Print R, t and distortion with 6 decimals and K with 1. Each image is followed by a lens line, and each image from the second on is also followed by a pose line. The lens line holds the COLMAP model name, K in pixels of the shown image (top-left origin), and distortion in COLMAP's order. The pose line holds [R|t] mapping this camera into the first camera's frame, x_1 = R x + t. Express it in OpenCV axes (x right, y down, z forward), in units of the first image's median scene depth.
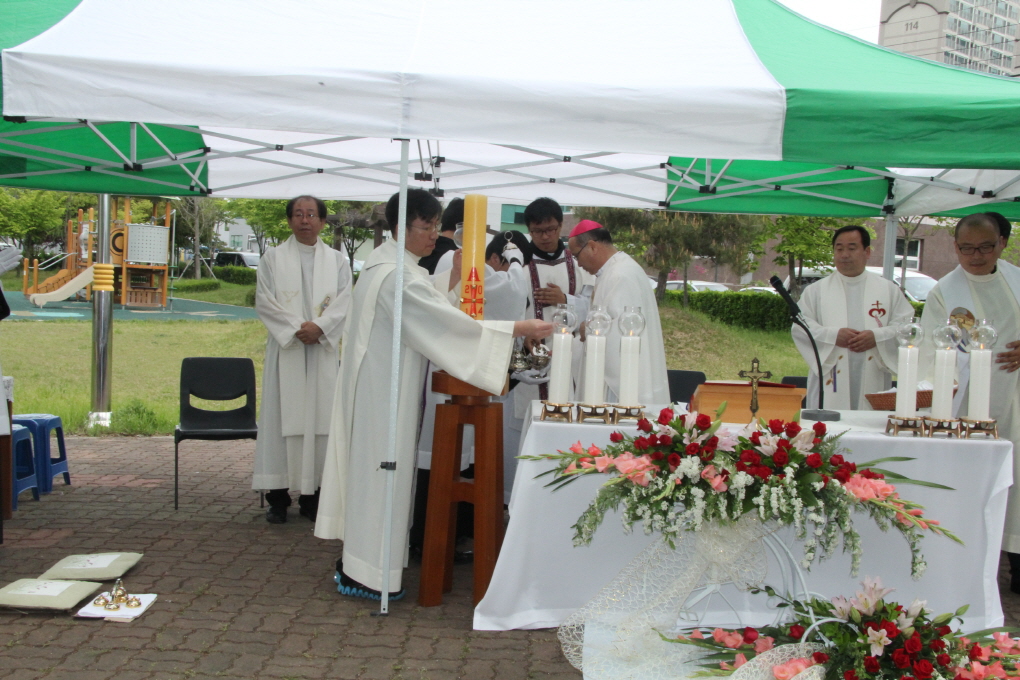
lens RADIAL K [[1233.8, 0, 510.1], [0, 1233.8, 344.8], [0, 0, 1]] dist [0.072868, 0.000000]
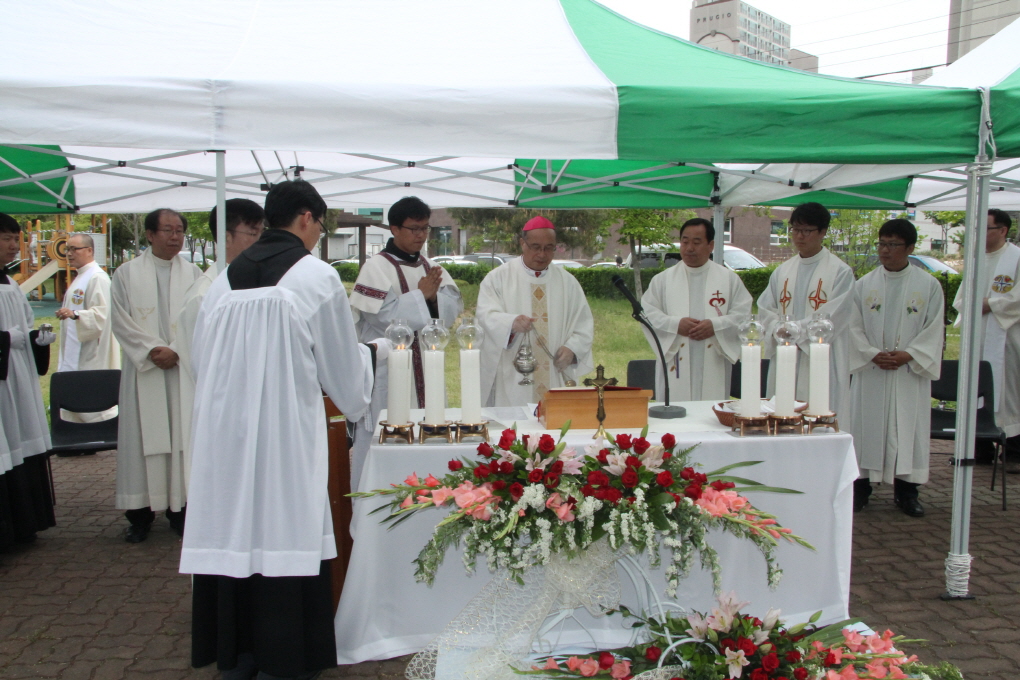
lens RADIAL K [[981.3, 0, 509.6], [0, 981.3, 333.4], [0, 0, 1]] dist [-0.026951, 0.000000]
pose [[0.994262, -0.050650, 0.094222, 0.056117], [0.048311, 0.998469, 0.026939, -0.037700], [-0.095442, -0.022232, 0.995187, 0.240933]]
